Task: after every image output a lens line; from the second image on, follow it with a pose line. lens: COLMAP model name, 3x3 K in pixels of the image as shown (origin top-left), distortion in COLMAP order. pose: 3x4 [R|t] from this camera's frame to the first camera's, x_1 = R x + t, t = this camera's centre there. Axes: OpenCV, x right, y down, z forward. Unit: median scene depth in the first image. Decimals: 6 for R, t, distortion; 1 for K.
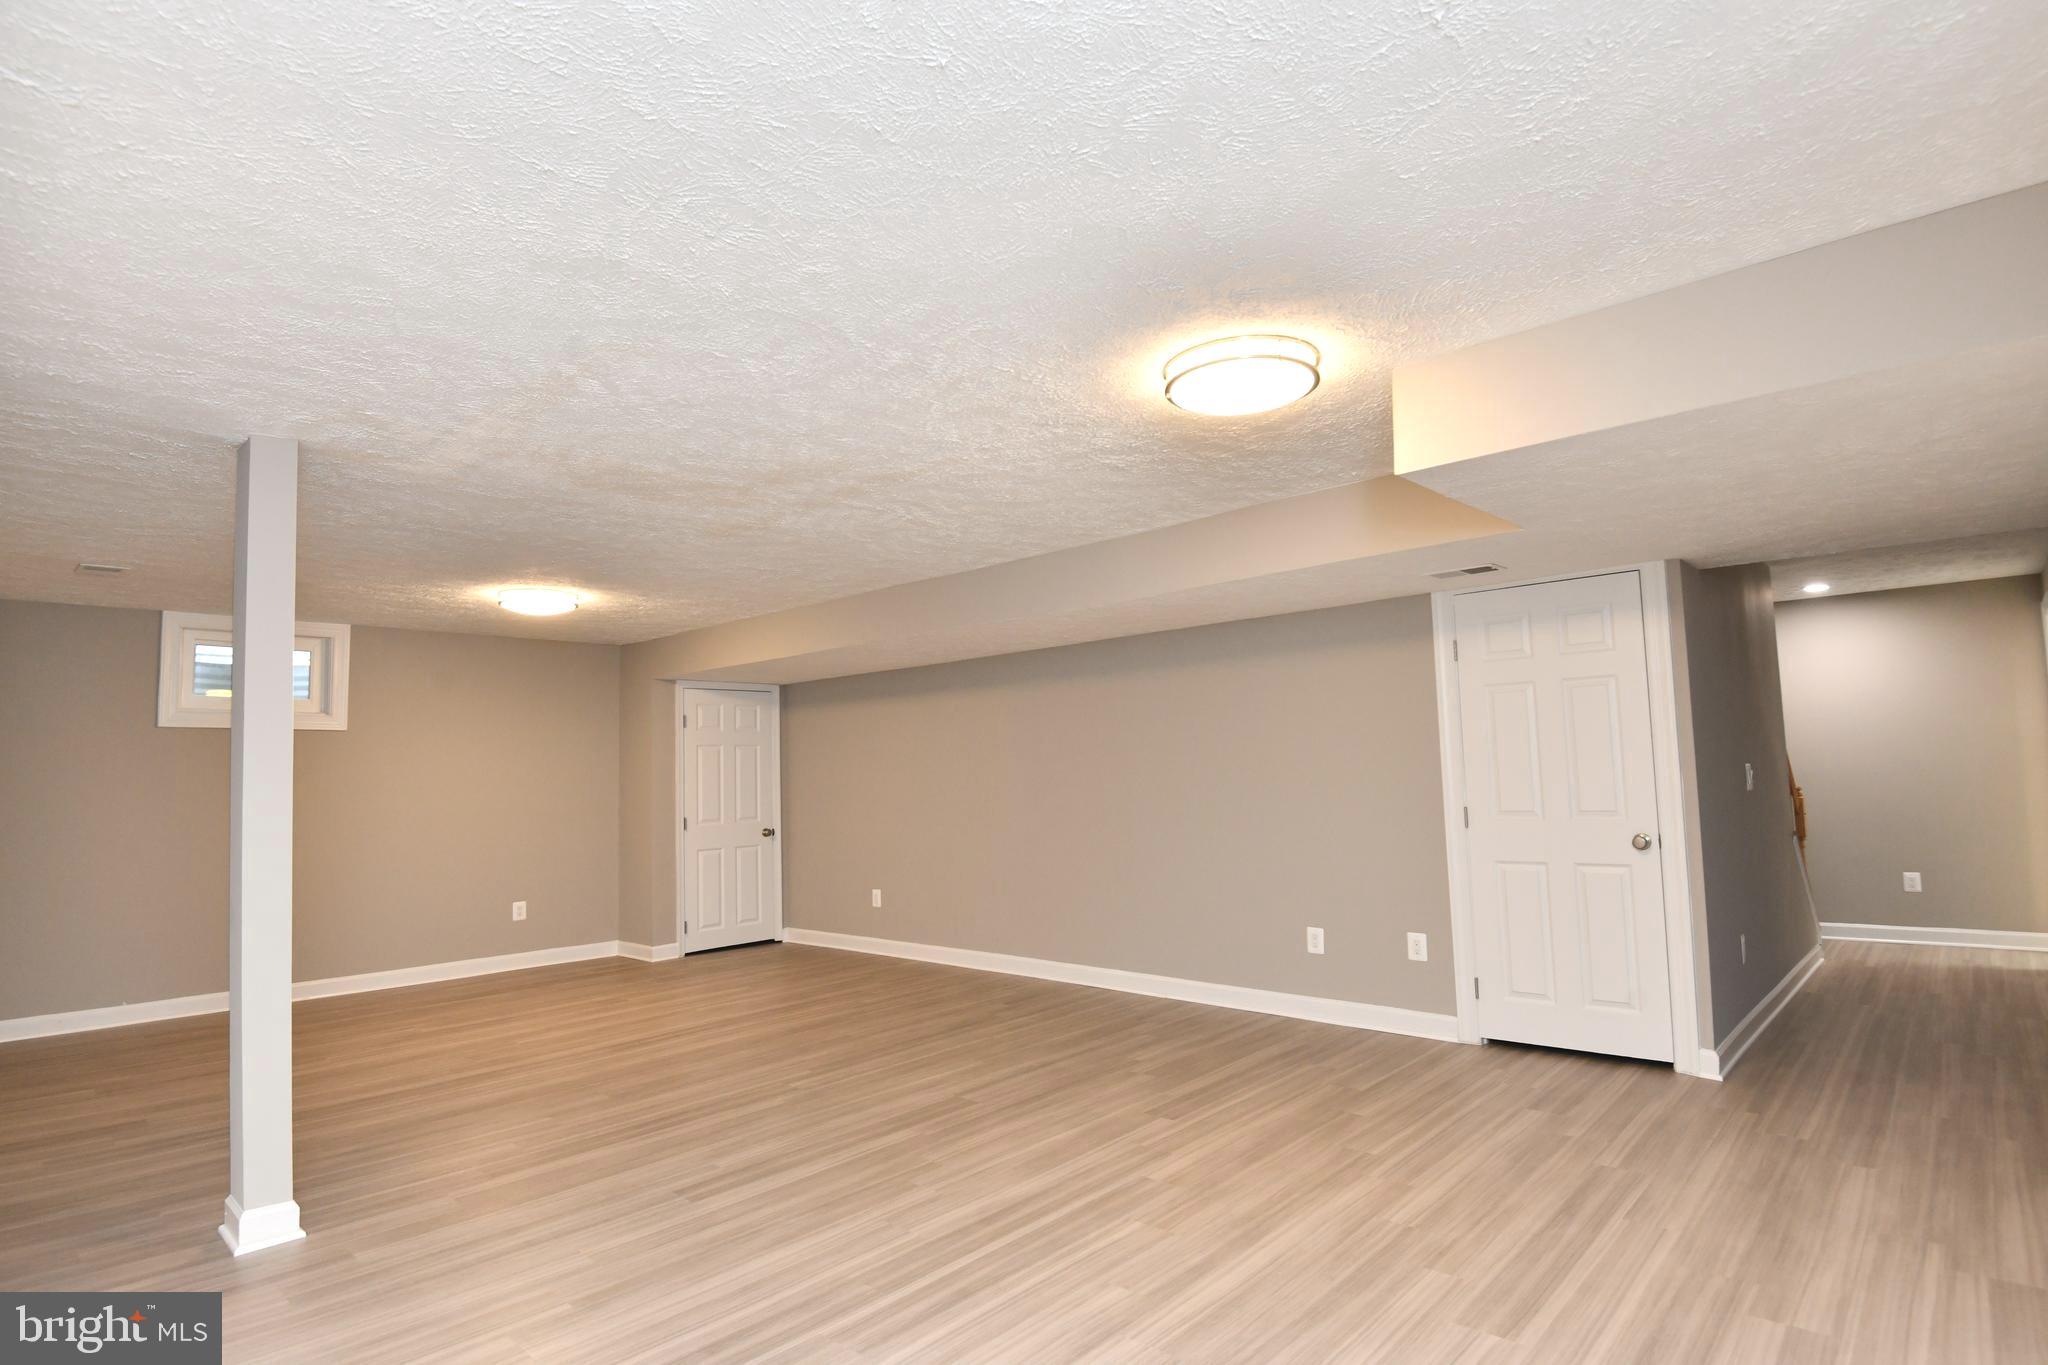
lens RADIAL K [[1027.7, 0, 1038.0], [0, 1027.7, 700.1], [0, 0, 1]] dist [-0.000368, -0.030433]
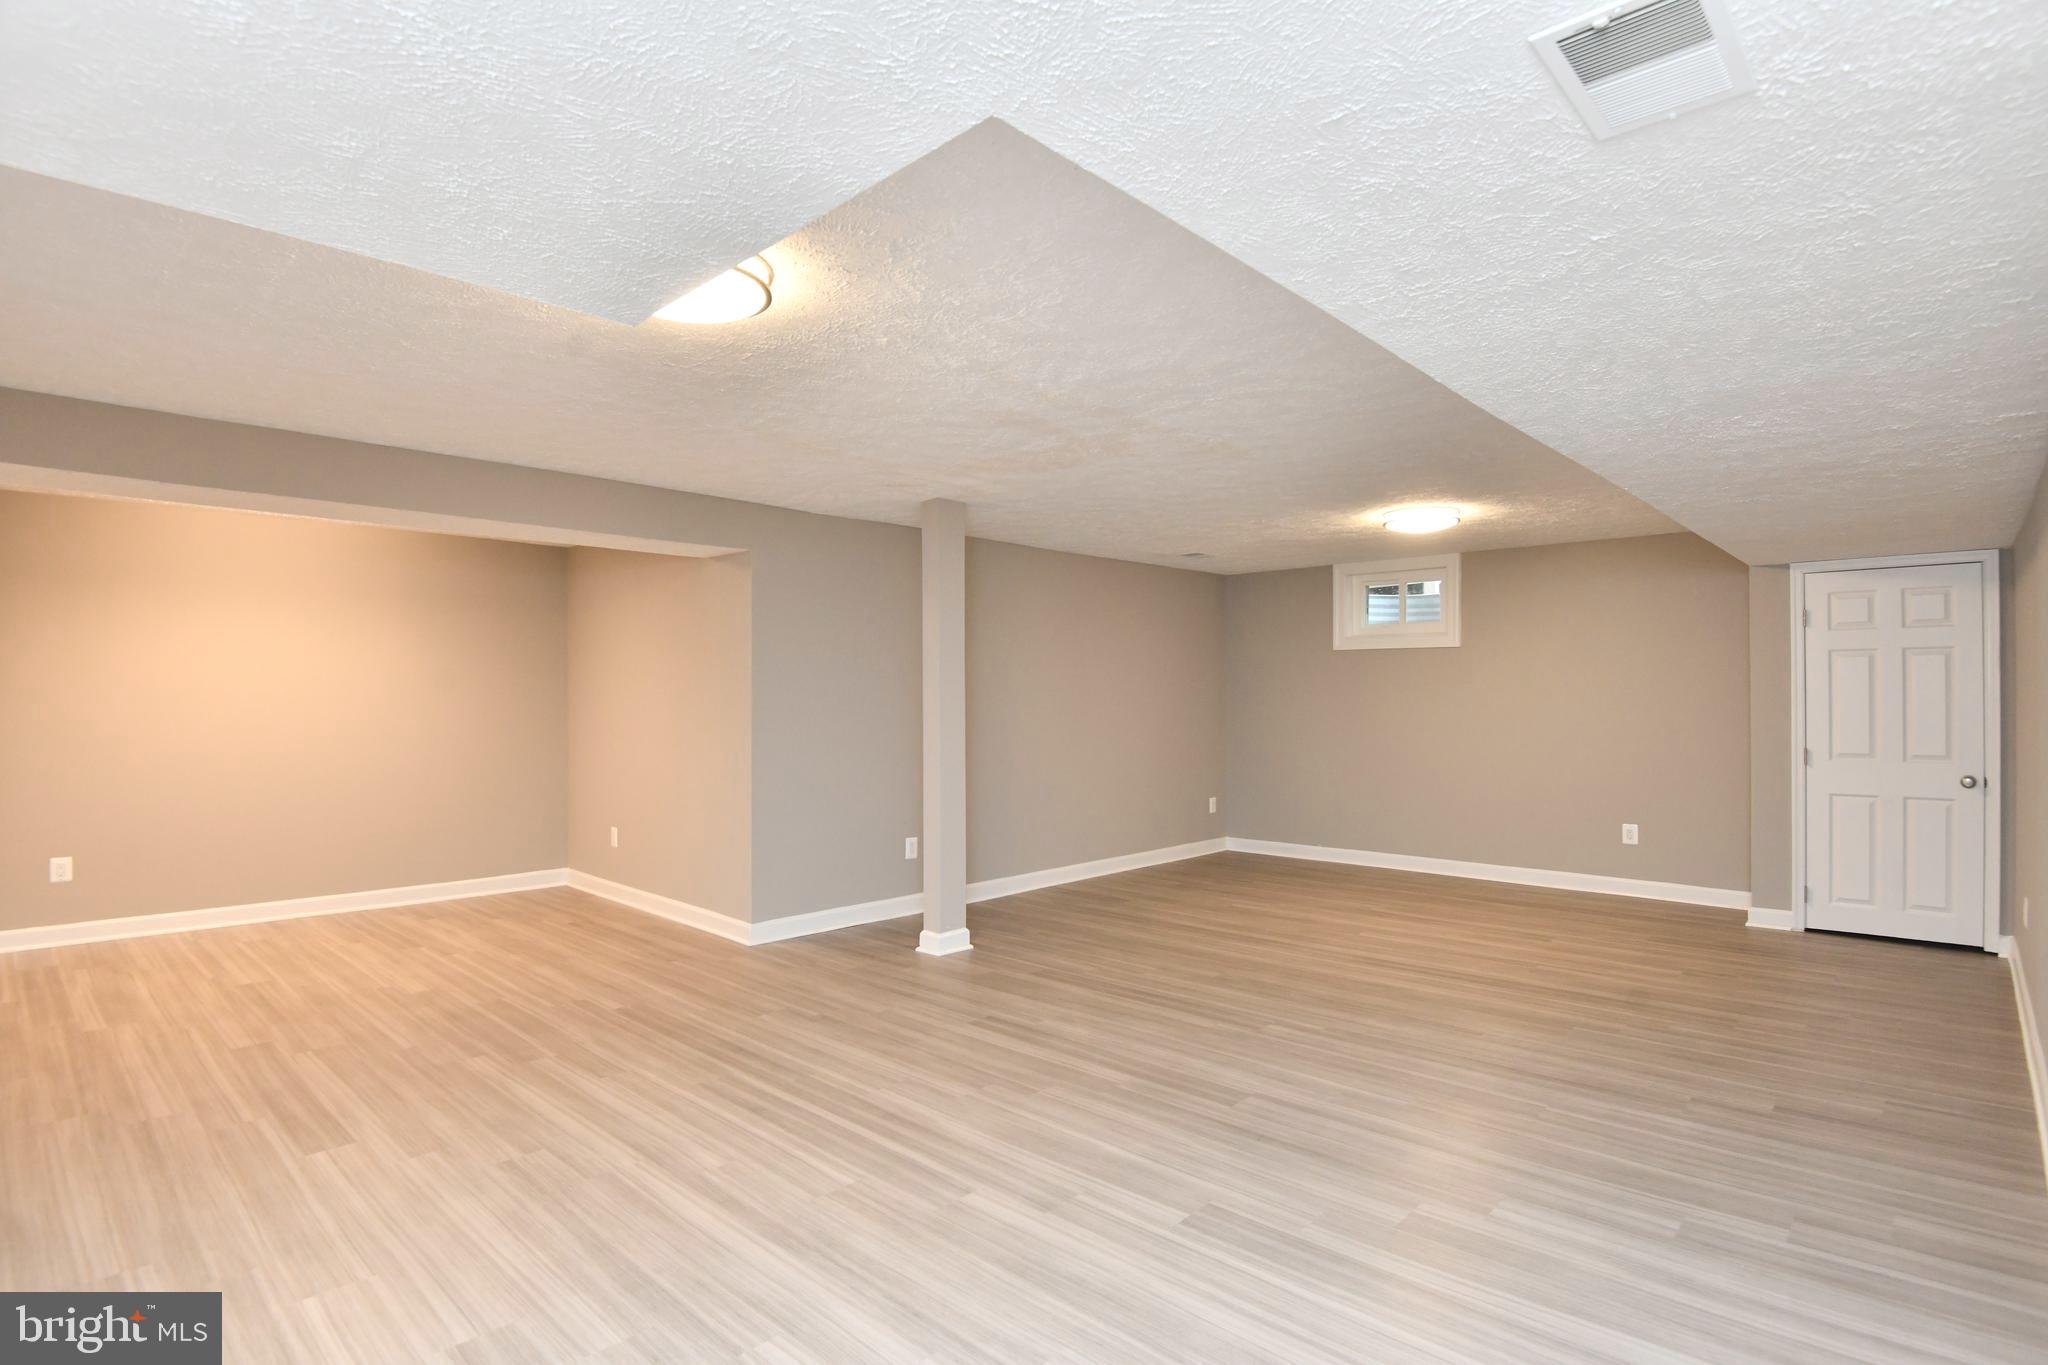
lens RADIAL K [[1027.7, 0, 1038.0], [0, 1027.7, 700.1], [0, 0, 1]] dist [-0.000368, -0.030433]
pose [[-0.002852, 0.033025, -0.999450, 0.735261], [0.071747, 0.996886, 0.032735, 0.030861], [0.997419, -0.071614, -0.005213, 0.857024]]
